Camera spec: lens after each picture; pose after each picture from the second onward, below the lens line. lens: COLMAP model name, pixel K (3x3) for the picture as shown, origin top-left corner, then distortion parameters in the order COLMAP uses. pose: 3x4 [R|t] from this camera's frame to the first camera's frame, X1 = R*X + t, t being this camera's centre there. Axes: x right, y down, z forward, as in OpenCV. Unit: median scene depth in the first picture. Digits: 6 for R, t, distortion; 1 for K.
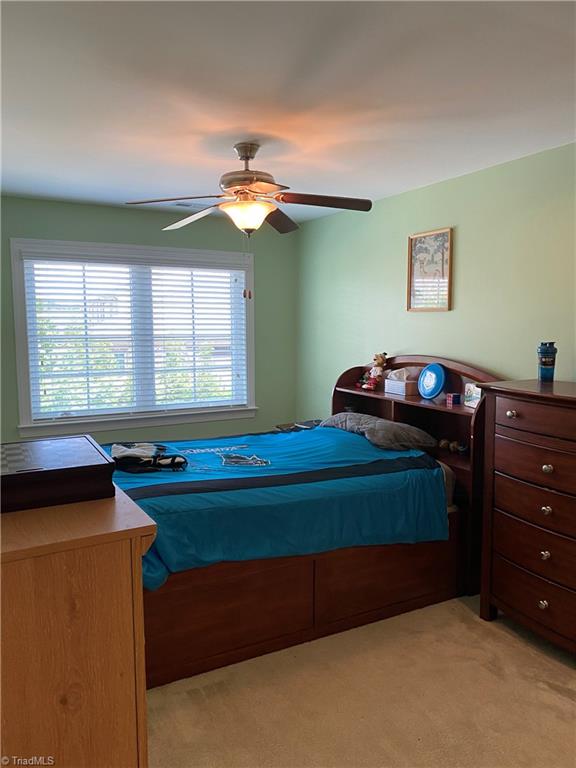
lens RADIAL K [[581.9, 0, 288.0], [0, 581.9, 384.0], [0, 0, 1]] dist [0.058707, -0.067811]
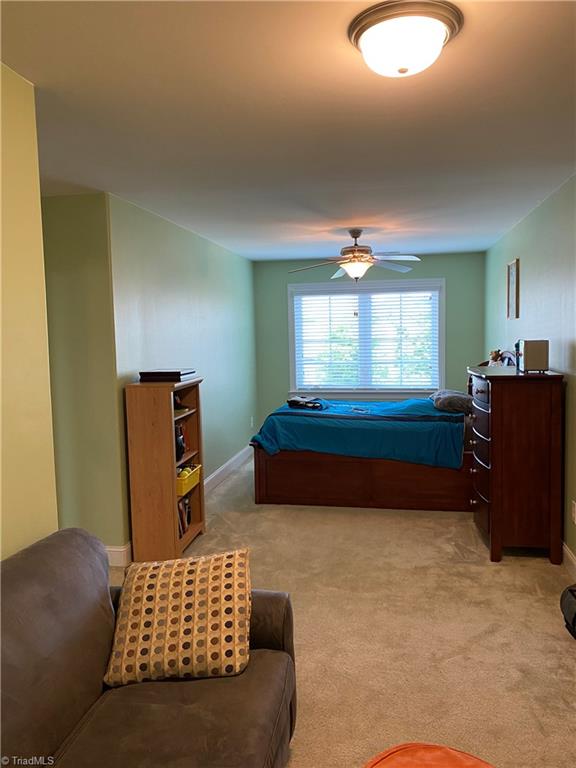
lens RADIAL K [[581.9, 0, 288.0], [0, 581.9, 384.0], [0, 0, 1]] dist [0.058707, -0.067811]
pose [[0.775888, 0.040775, -0.629551, 0.742910], [-0.047990, 0.998832, 0.005548, 0.048001], [0.629042, 0.025908, 0.776939, -0.408454]]
